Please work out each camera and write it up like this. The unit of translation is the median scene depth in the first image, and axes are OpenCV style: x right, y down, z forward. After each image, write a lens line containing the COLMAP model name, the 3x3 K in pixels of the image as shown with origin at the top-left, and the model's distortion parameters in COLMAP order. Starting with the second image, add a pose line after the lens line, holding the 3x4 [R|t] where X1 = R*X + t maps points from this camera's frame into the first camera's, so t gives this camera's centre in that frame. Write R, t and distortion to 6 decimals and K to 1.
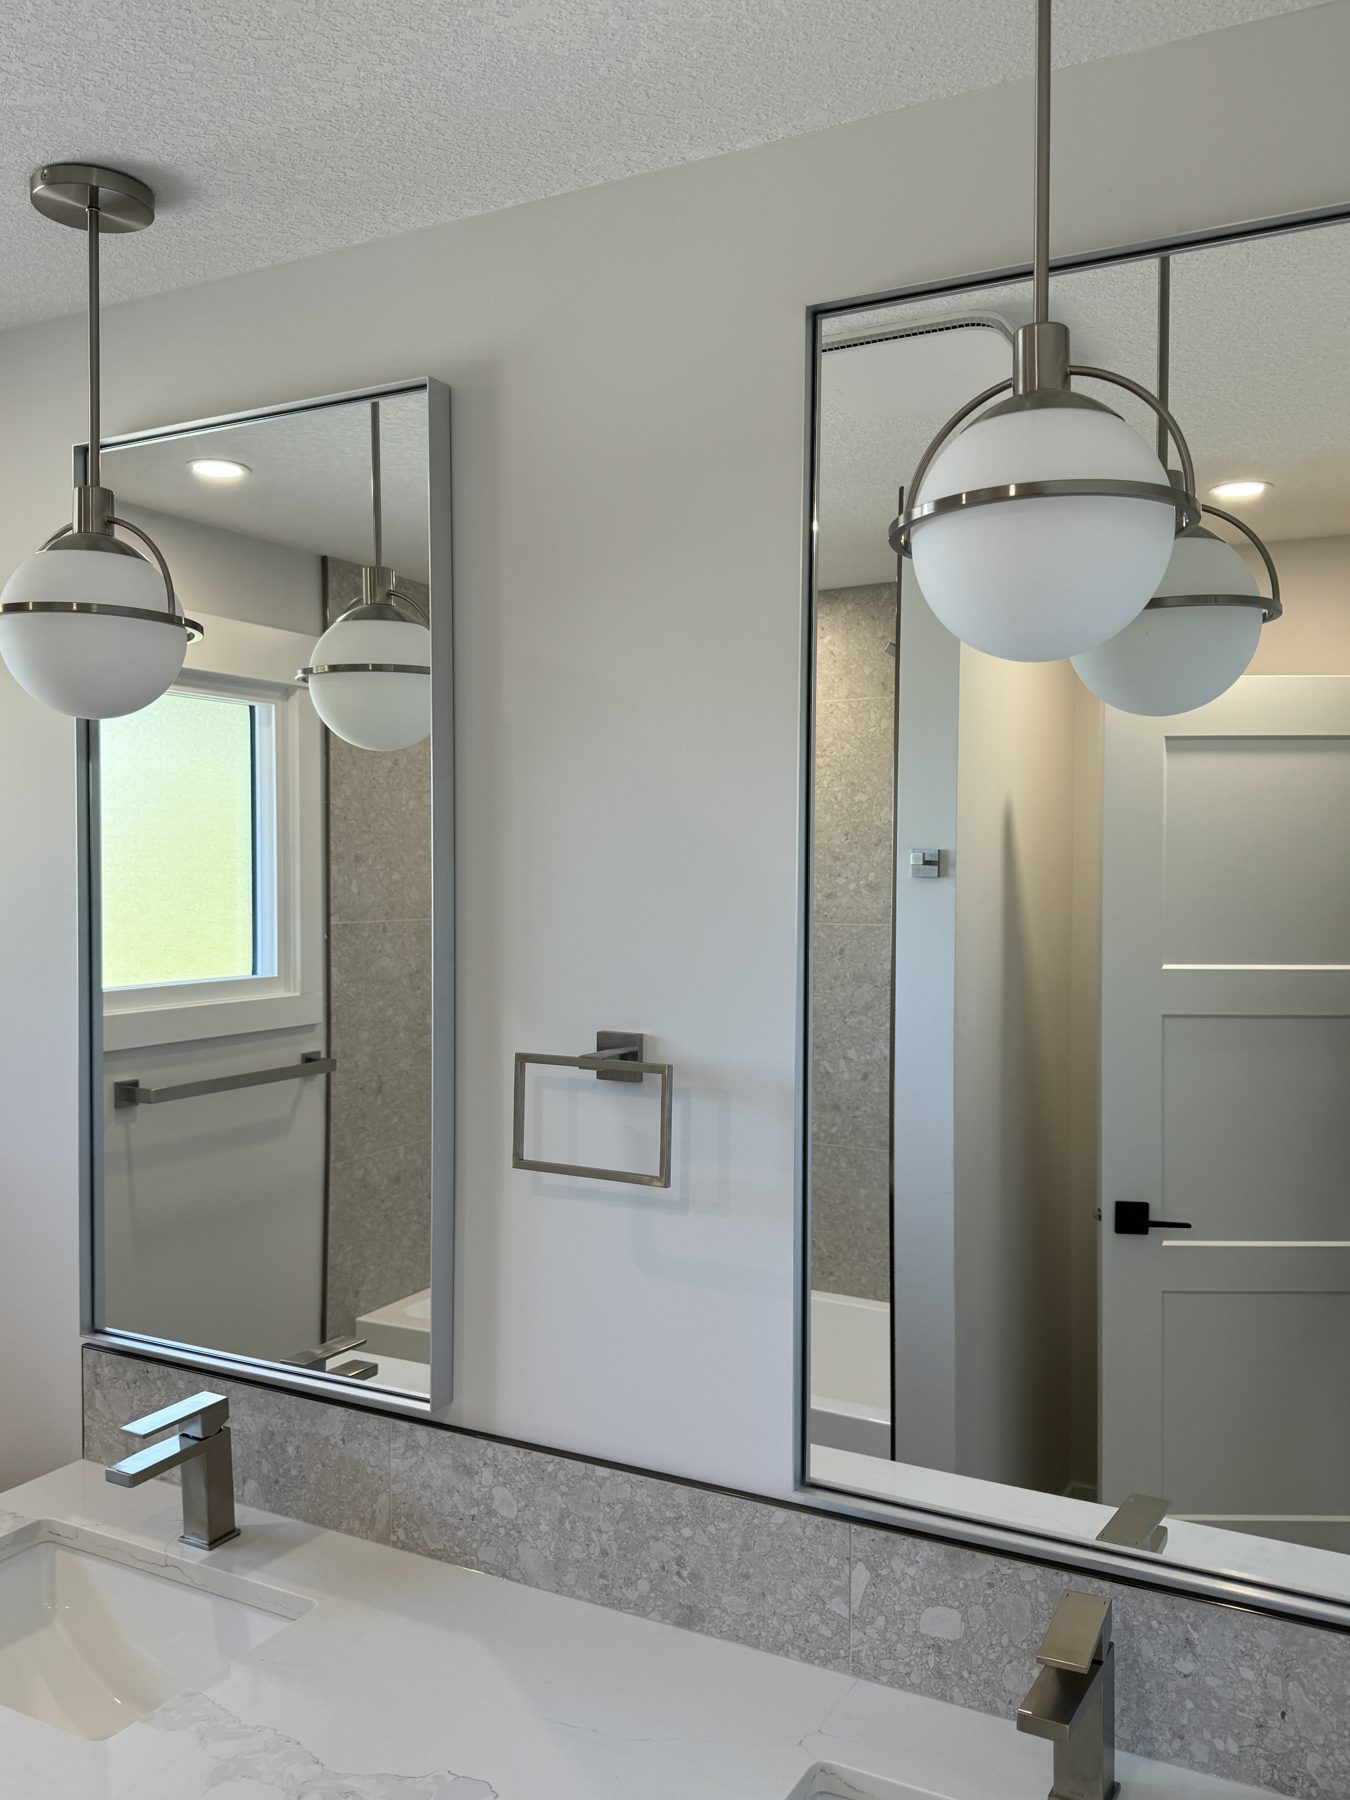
lens RADIAL K [[1499.8, 0, 673.6], [0, 1499.8, 913.6], [0, 0, 1]] dist [0.031210, -0.047228]
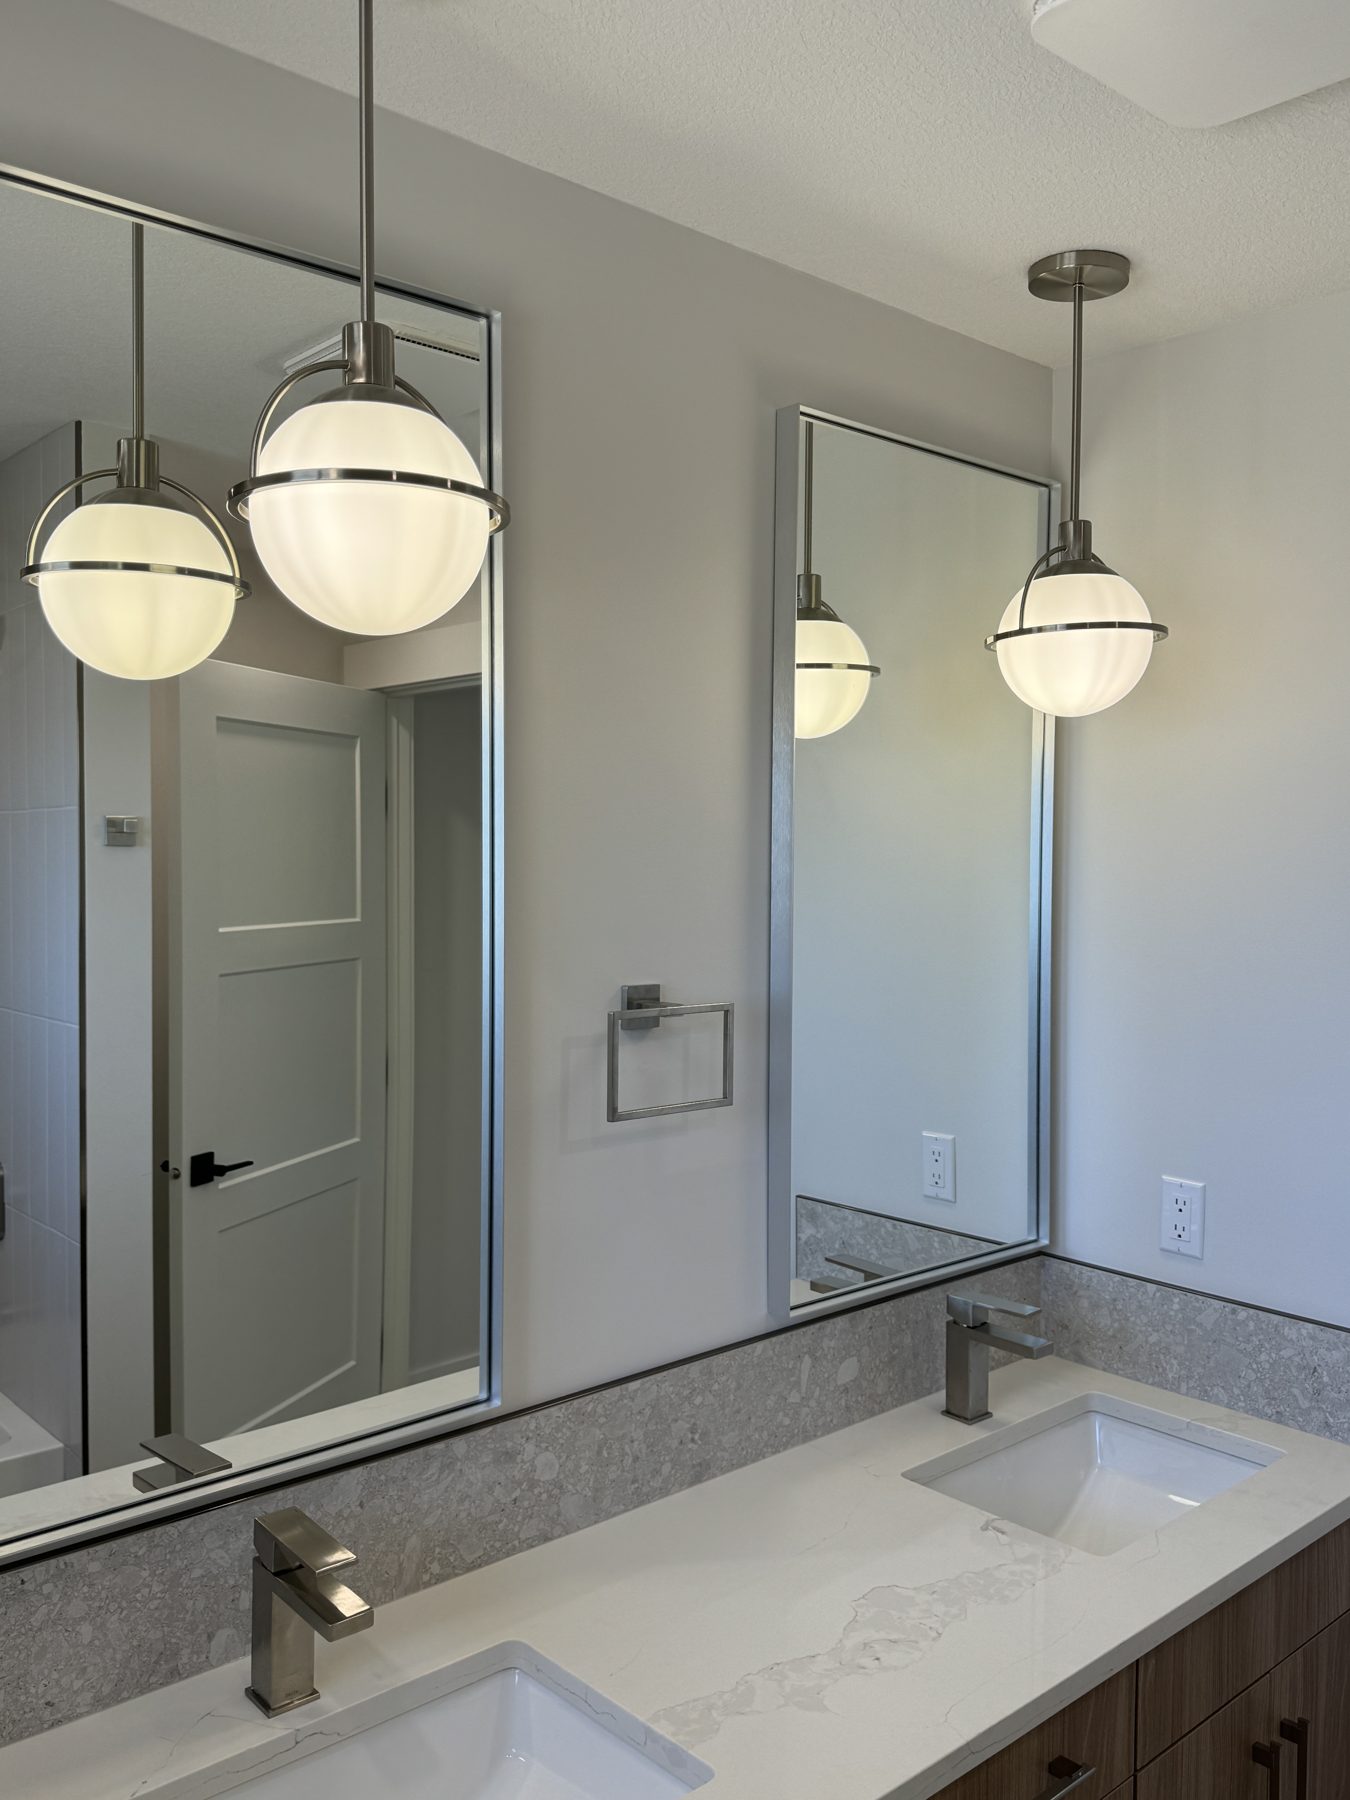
lens RADIAL K [[1499.8, 0, 677.4], [0, 1499.8, 887.3], [0, 0, 1]] dist [0.031210, -0.047228]
pose [[0.359886, -0.041051, 0.932093, -1.022800], [0.042864, 0.998704, 0.027435, -0.019574], [-0.932011, 0.030080, 0.361179, 0.554552]]
